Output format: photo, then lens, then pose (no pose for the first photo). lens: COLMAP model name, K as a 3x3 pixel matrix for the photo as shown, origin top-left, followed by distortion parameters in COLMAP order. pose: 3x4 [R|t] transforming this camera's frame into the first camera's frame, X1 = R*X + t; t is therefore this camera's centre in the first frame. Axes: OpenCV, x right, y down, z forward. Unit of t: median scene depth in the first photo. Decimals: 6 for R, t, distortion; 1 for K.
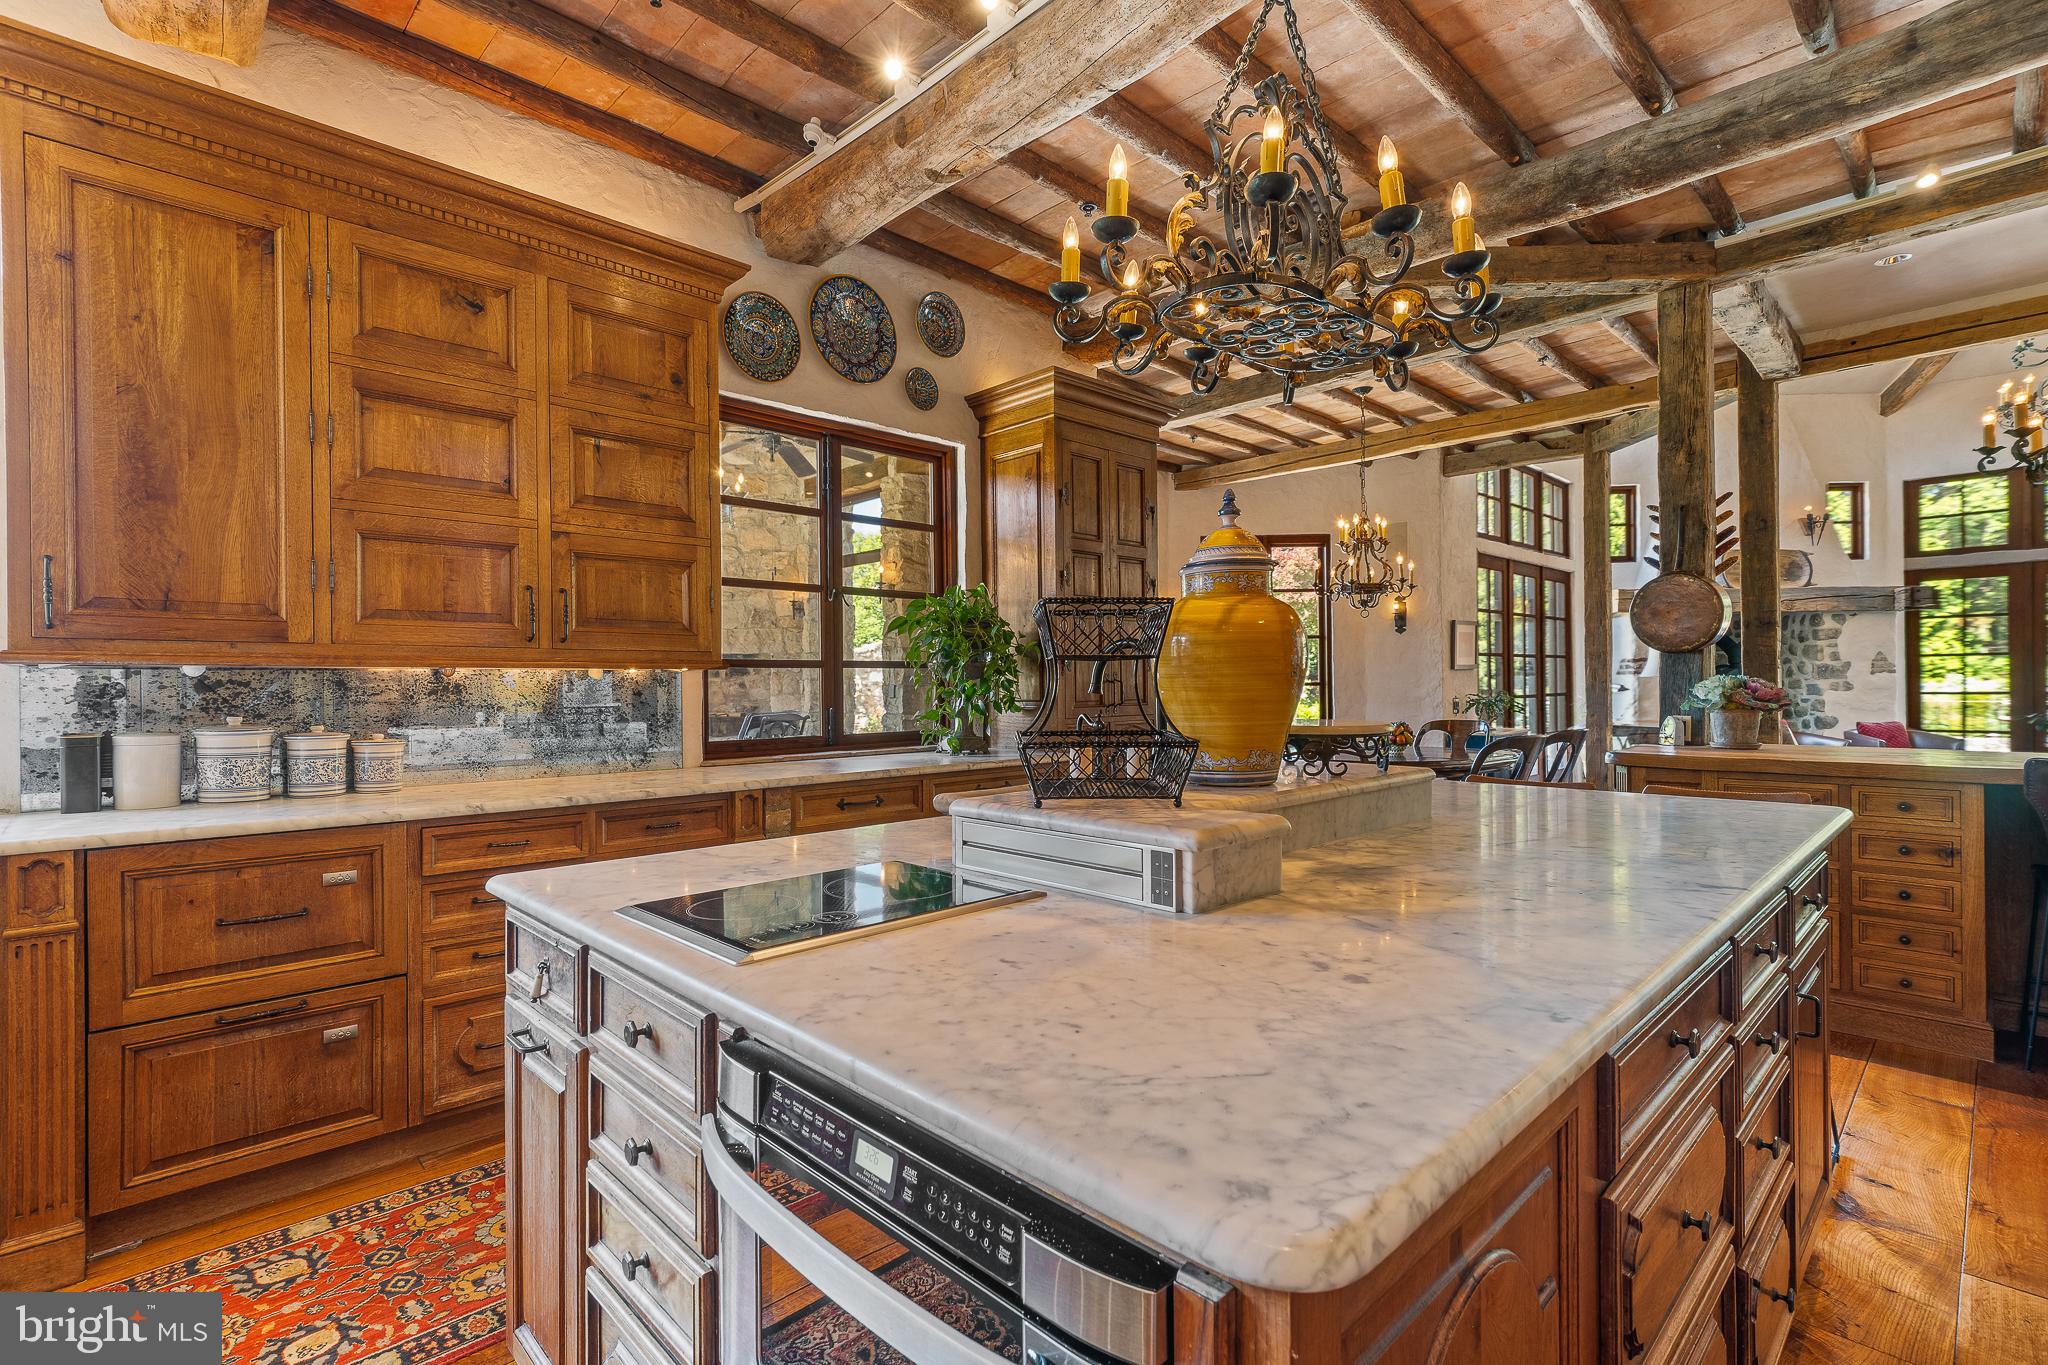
lens RADIAL K [[955.1, 0, 1025.6], [0, 955.1, 686.4], [0, 0, 1]] dist [-0.000173, -0.000289]
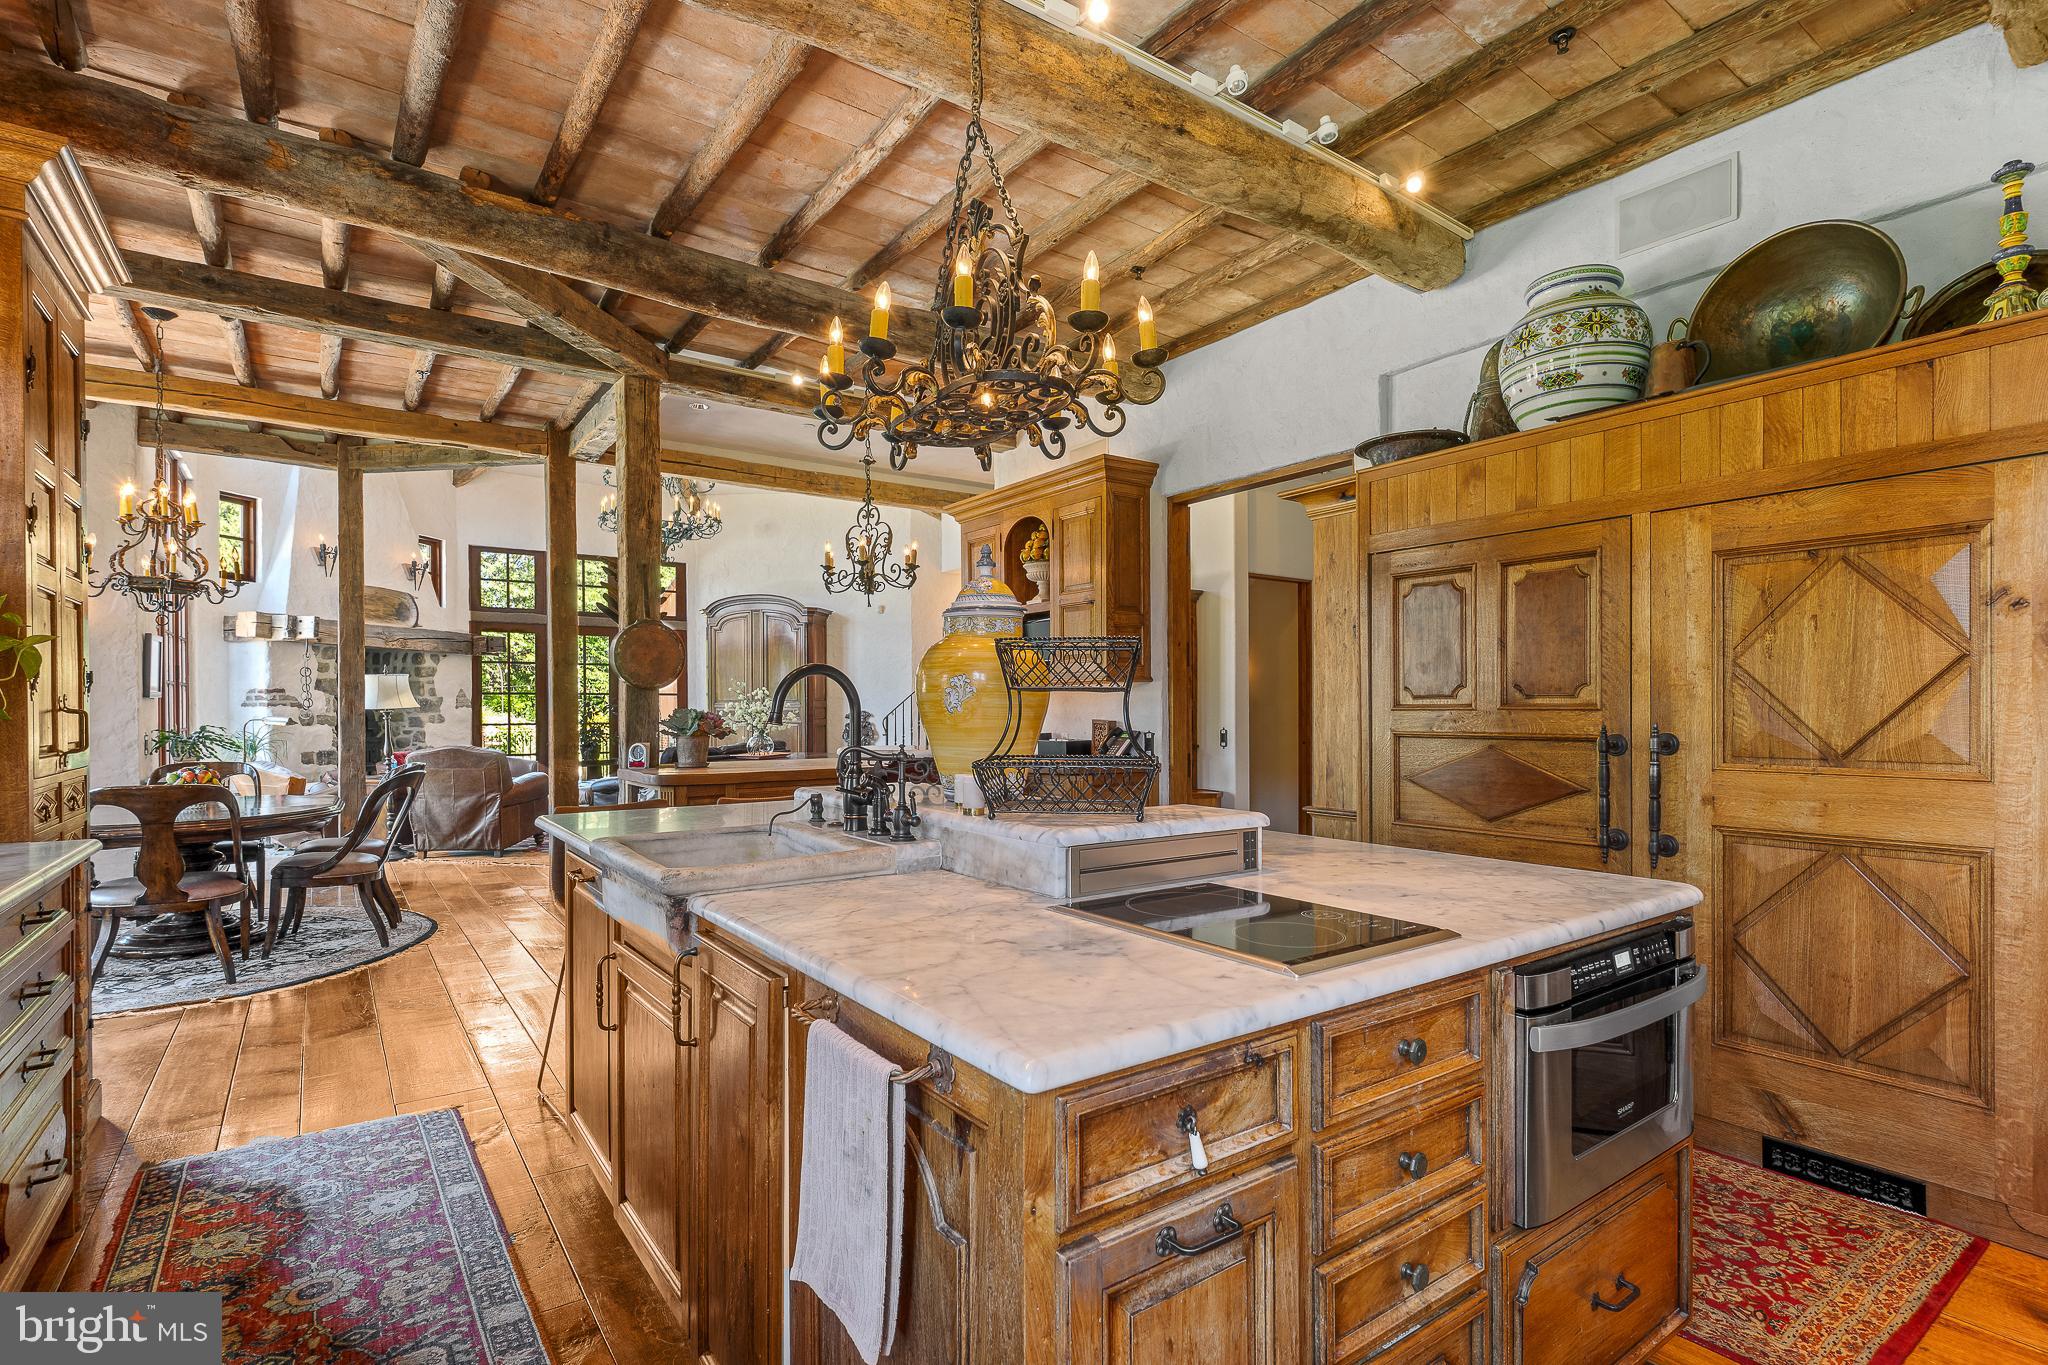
lens RADIAL K [[984.2, 0, 1021.9], [0, 984.2, 705.7], [0, 0, 1]] dist [-0.002215, -0.000307]
pose [[0.144442, 0.008561, 0.989476, -0.253952], [0.006510, 0.999933, -0.009602, -0.000043], [-0.989492, 0.007829, 0.144377, 0.208056]]
